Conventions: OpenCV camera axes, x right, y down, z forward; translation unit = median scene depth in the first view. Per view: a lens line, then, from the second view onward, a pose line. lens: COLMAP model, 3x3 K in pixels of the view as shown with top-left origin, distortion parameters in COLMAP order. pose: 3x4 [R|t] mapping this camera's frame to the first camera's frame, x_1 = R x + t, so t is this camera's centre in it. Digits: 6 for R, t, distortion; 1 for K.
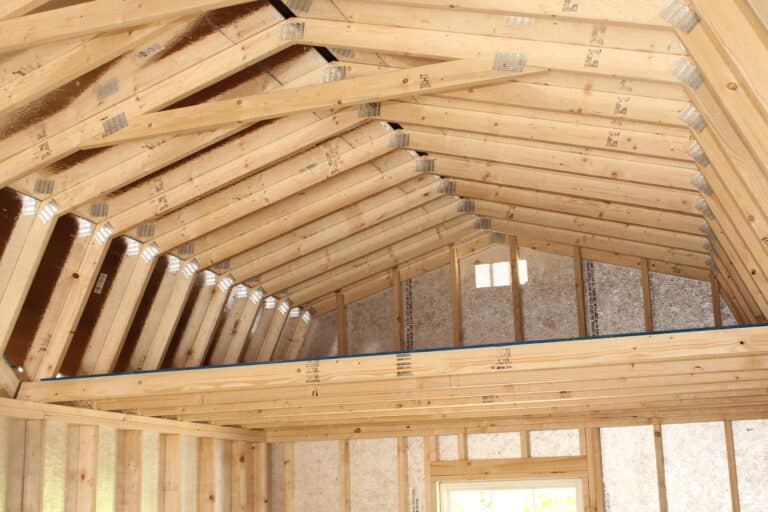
lens RADIAL K [[1018.3, 0, 379.2], [0, 1018.3, 300.5], [0, 0, 1]] dist [-0.036964, 0.000000]
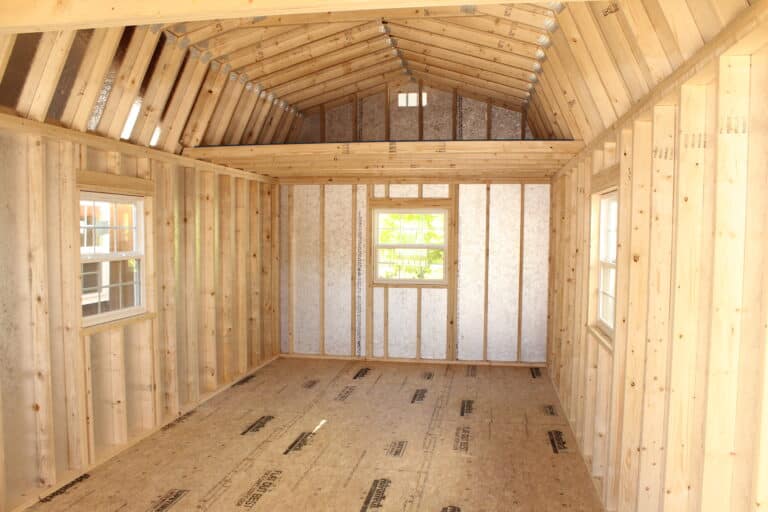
lens RADIAL K [[649.1, 0, 373.7], [0, 649.1, 280.8], [0, 0, 1]] dist [-0.140342, 0.128948]
pose [[0.985215, 0.017655, 0.170408, -0.157404], [-0.063233, 0.961918, 0.265925, -0.016402], [-0.159224, -0.272769, 0.948812, -0.209749]]
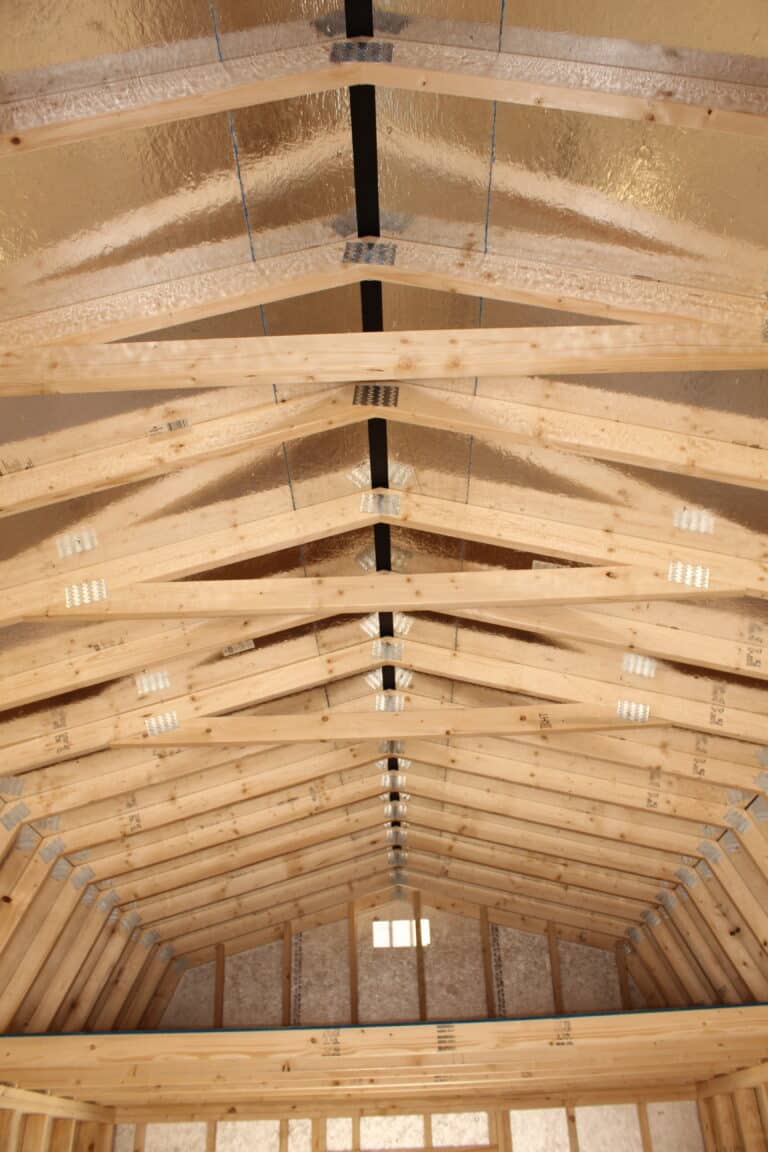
lens RADIAL K [[949.3, 0, 391.6], [0, 949.3, 582.7], [0, 0, 1]] dist [-0.116752, 0.084001]
pose [[0.945369, 0.167951, 0.279411, -0.206226], [-0.051109, 0.922838, -0.381783, 0.006234], [-0.321972, 0.346645, 0.881006, 0.127136]]
